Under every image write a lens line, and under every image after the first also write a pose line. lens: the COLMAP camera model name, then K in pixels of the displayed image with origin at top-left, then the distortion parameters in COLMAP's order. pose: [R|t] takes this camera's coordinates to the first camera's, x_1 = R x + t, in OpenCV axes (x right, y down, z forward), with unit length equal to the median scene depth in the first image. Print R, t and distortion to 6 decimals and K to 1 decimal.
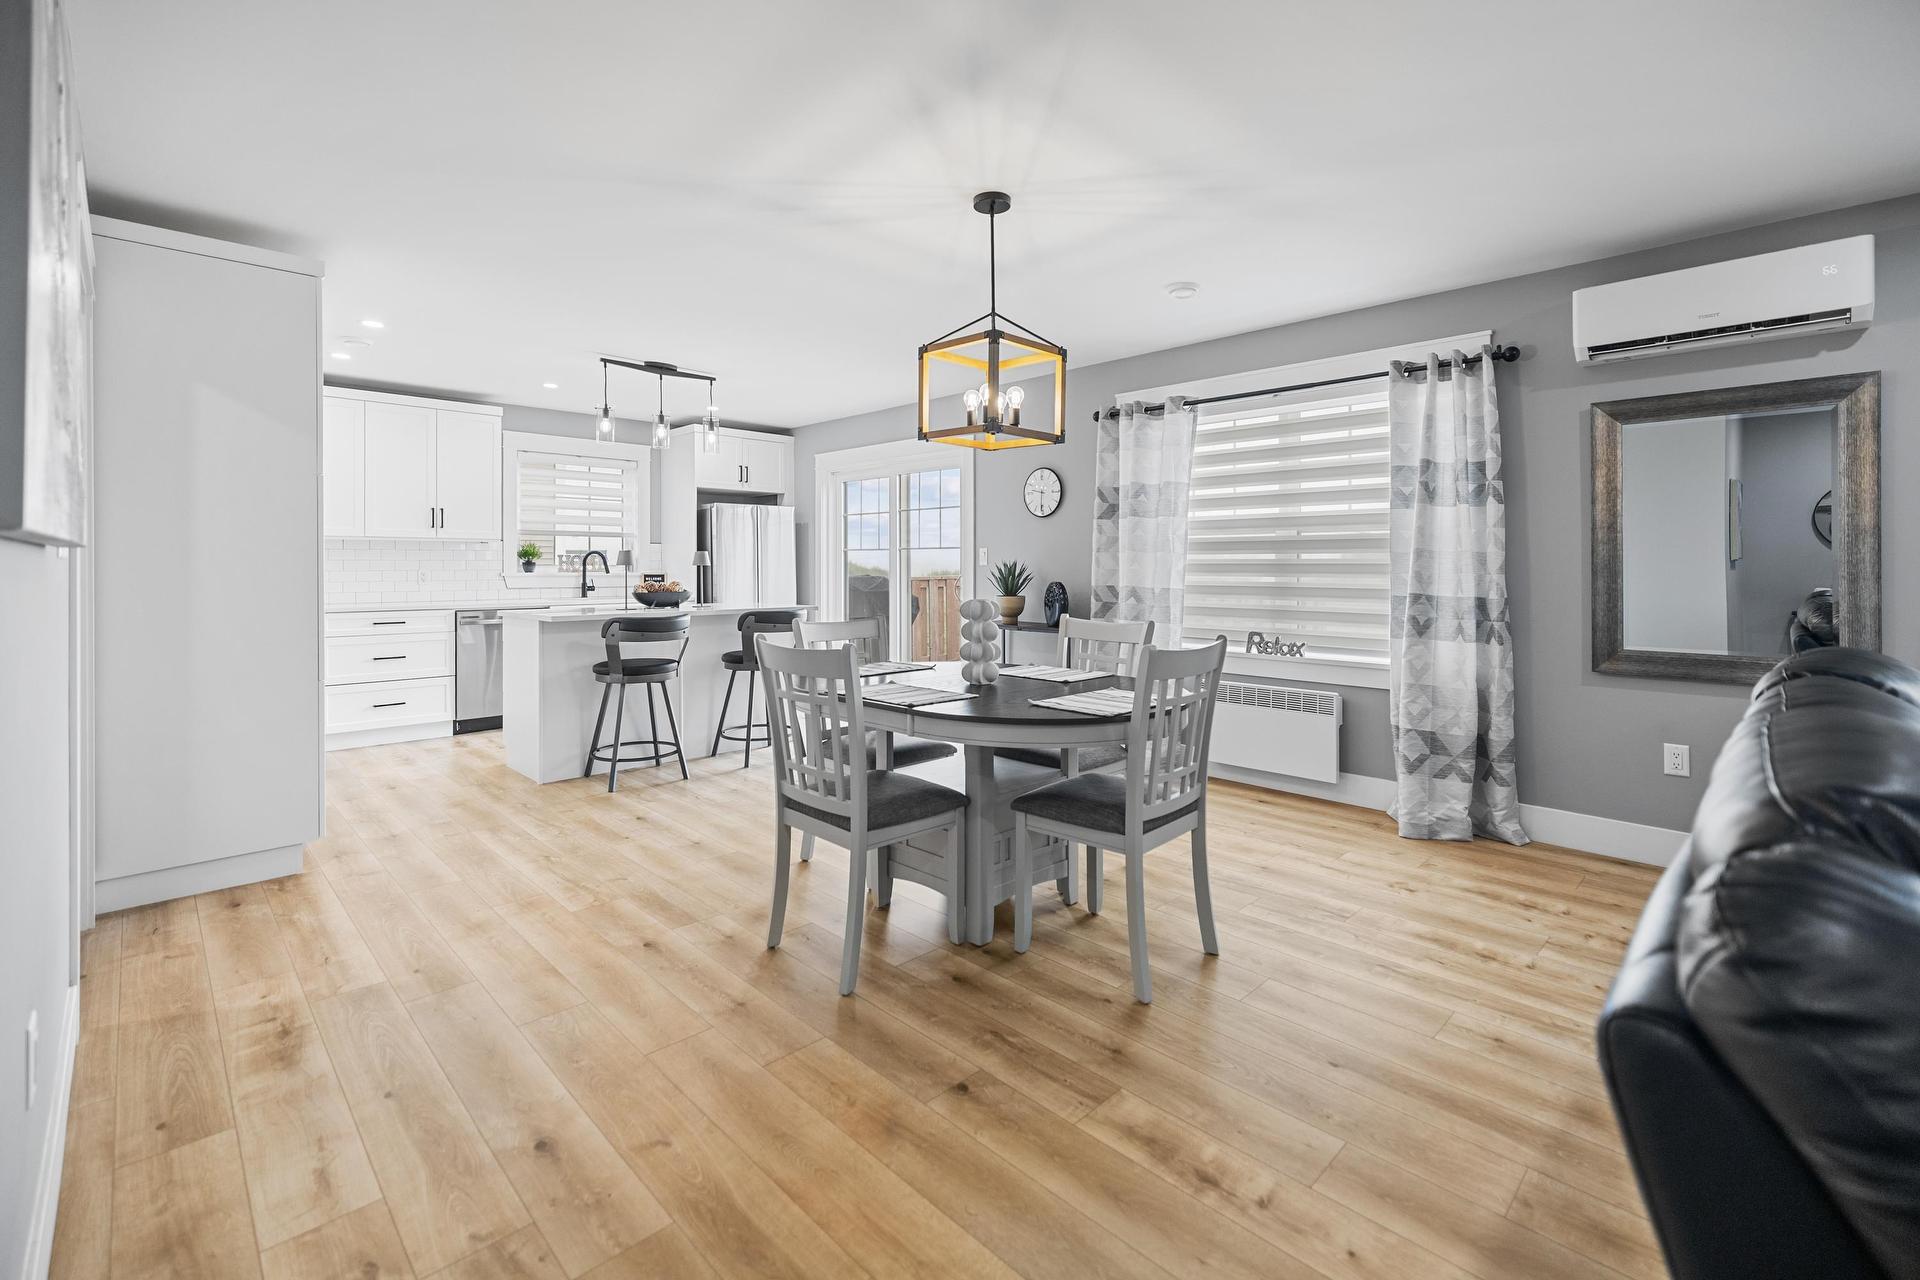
lens RADIAL K [[846.7, 0, 985.9], [0, 846.7, 568.8], [0, 0, 1]] dist [-0.004921, 0.000472]
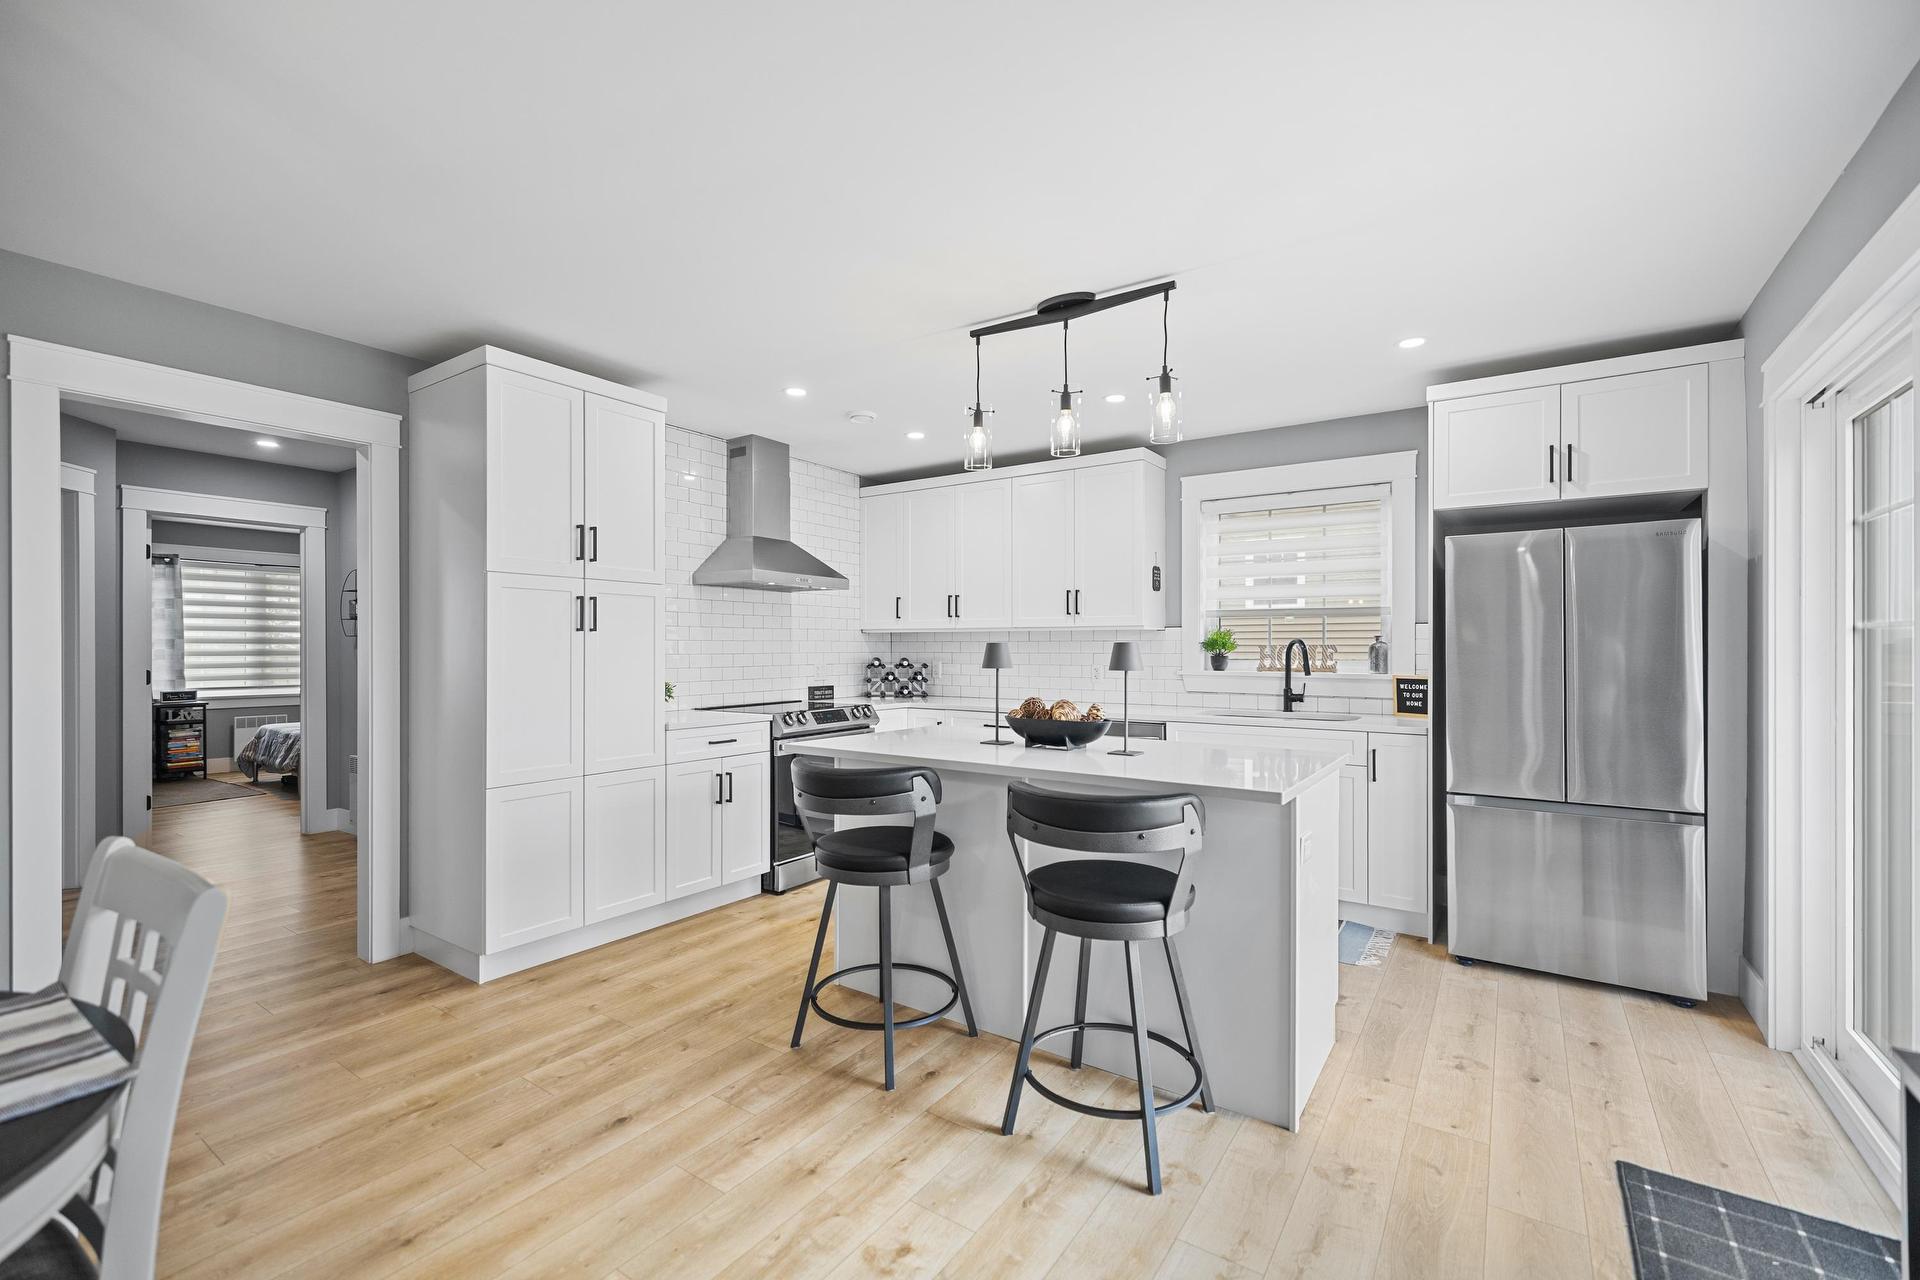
lens RADIAL K [[819.7, 0, 946.6], [0, 819.7, 644.1], [0, 0, 1]] dist [0.000498, 0.001716]
pose [[0.166732, -0.004189, -0.985993, 0.131101], [-0.005888, 0.999969, -0.005244, -0.017148], [0.985985, 0.006680, 0.166702, 0.869111]]
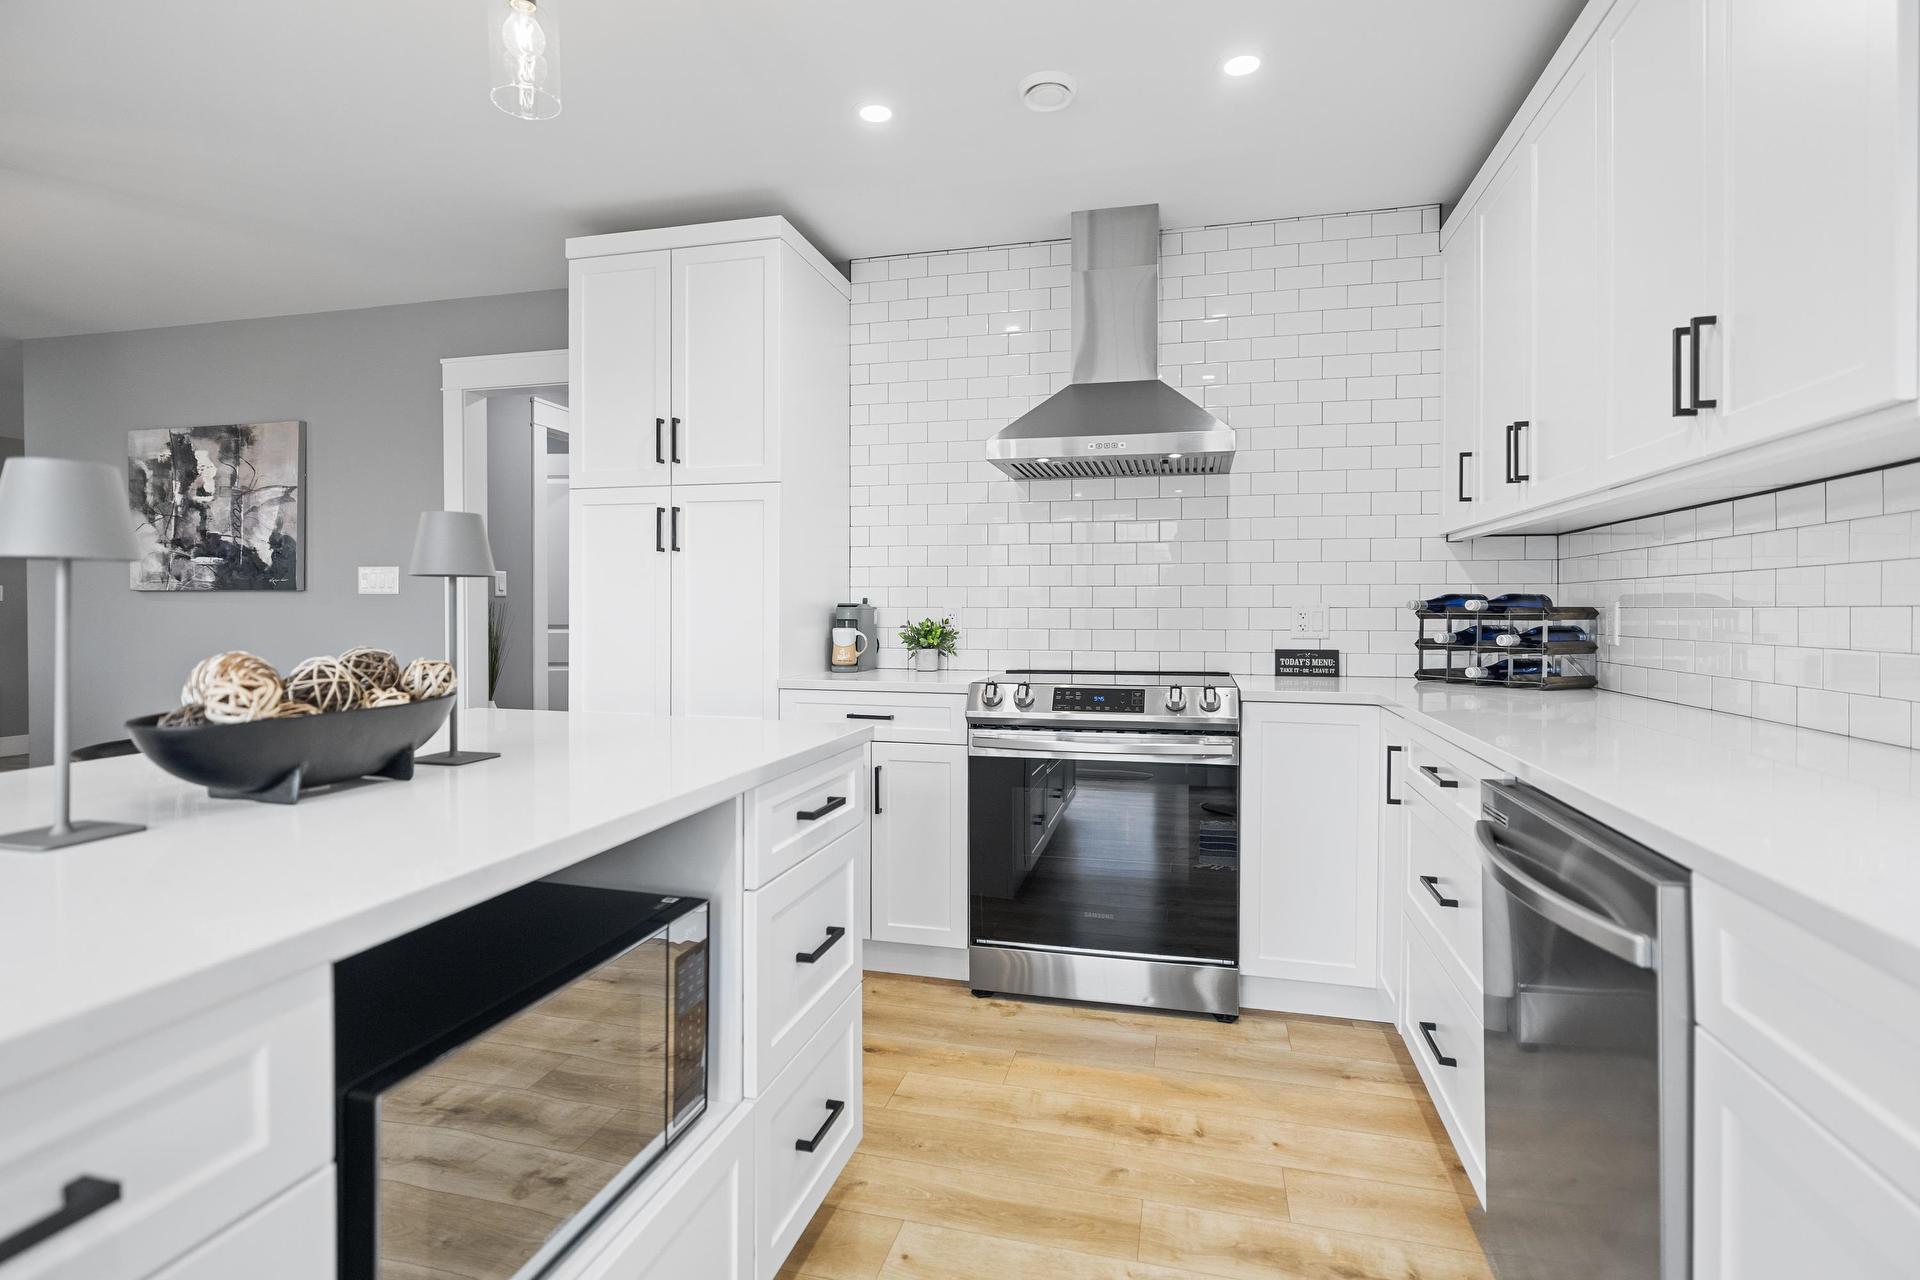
lens RADIAL K [[946.7, 0, 953.5], [0, 946.7, 618.9], [0, 0, 1]] dist [0.011731, 0.000647]
pose [[-0.865015, 0.002305, -0.501741, -0.411690], [-0.005244, 0.999893, 0.013634, 0.004259], [0.501719, 0.014425, -0.864910, 1.301671]]
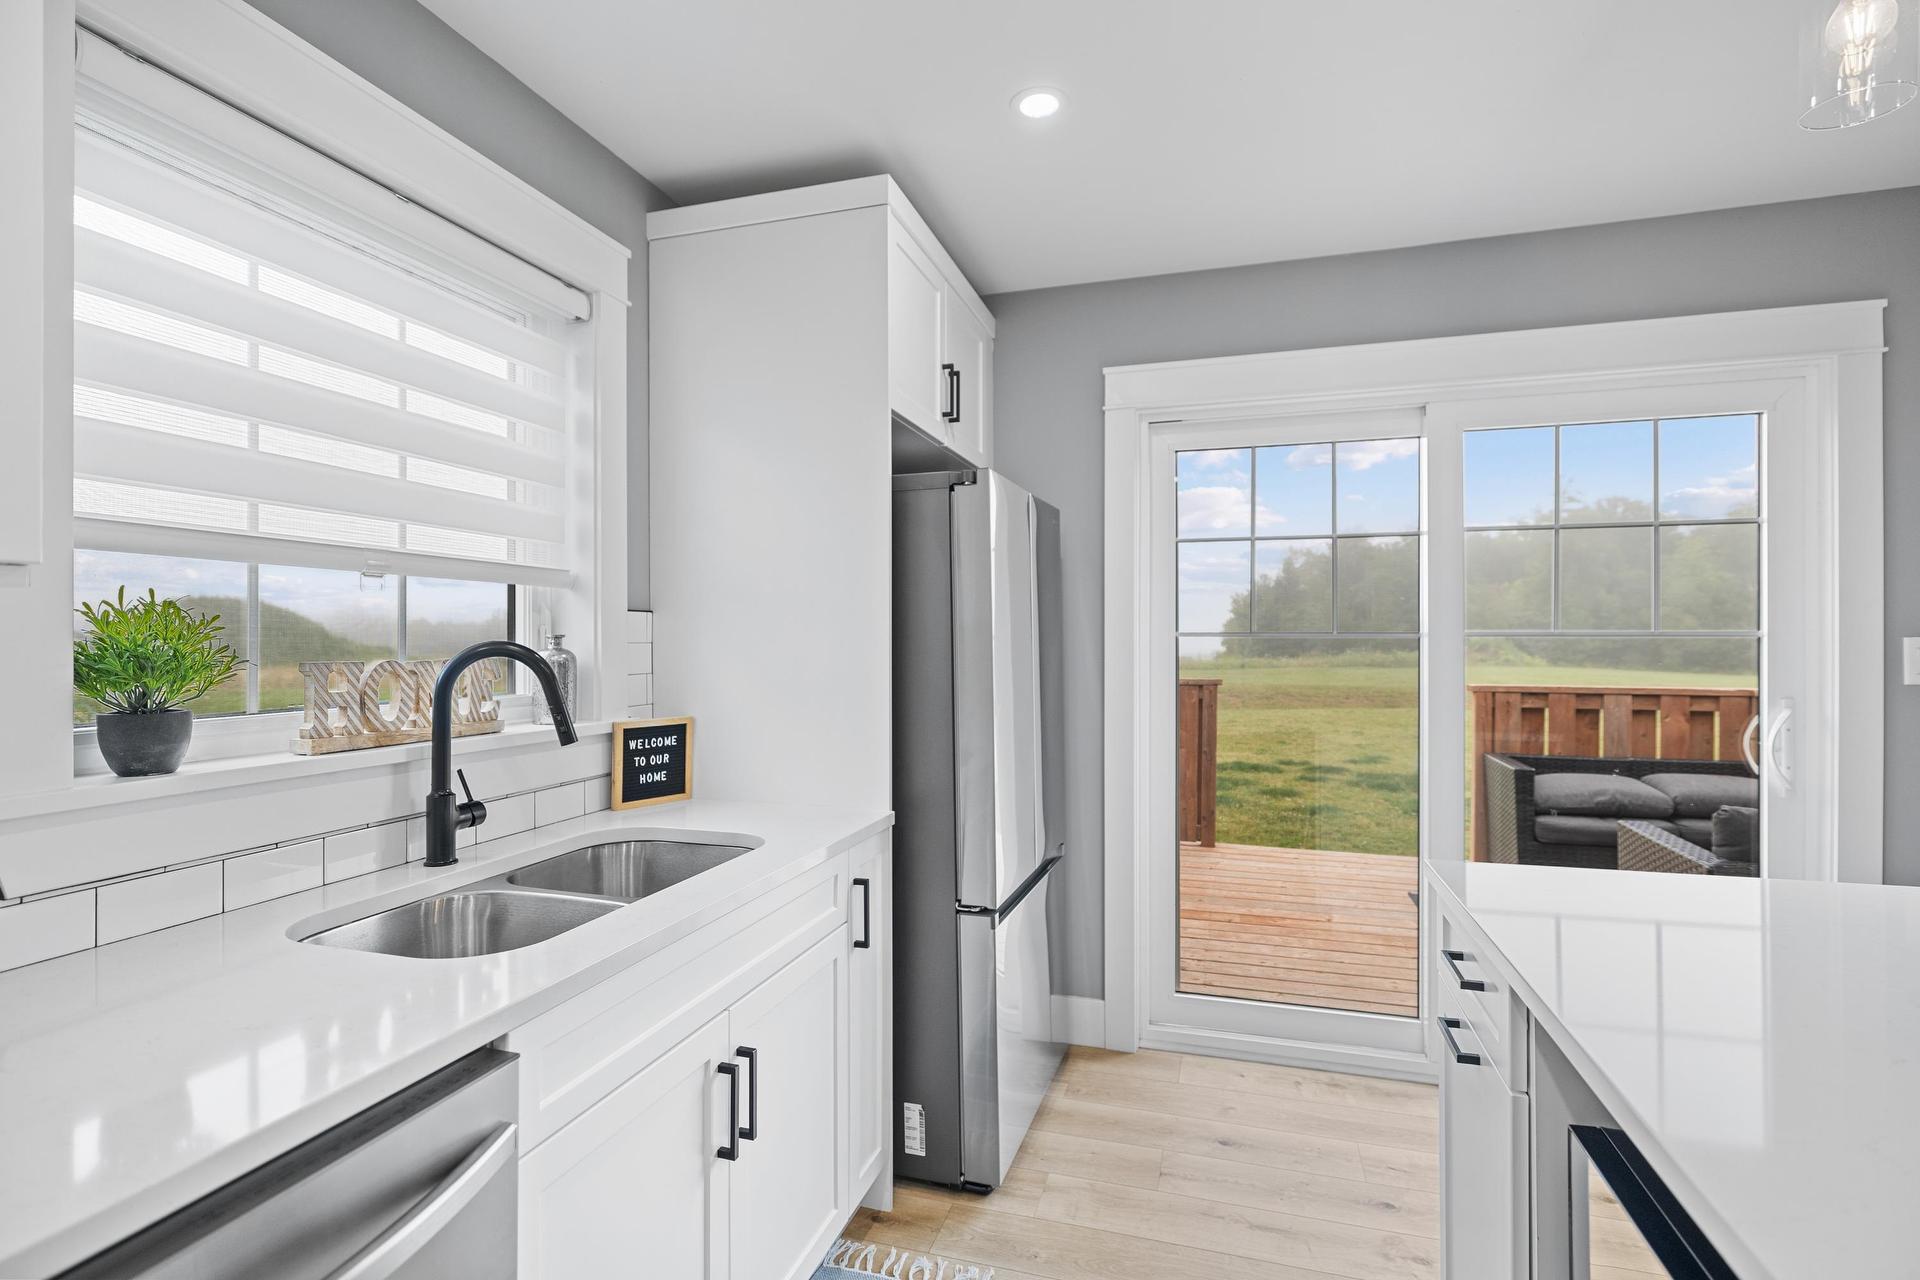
lens RADIAL K [[904.5, 0, 952.7], [0, 904.5, 645.8], [0, 0, 1]] dist [-0.001503, 0.000622]
pose [[0.888363, -0.003335, 0.459130, -0.631145], [0.003176, 0.999994, 0.001119, -0.027485], [-0.459131, 0.000464, 0.888368, 1.005797]]
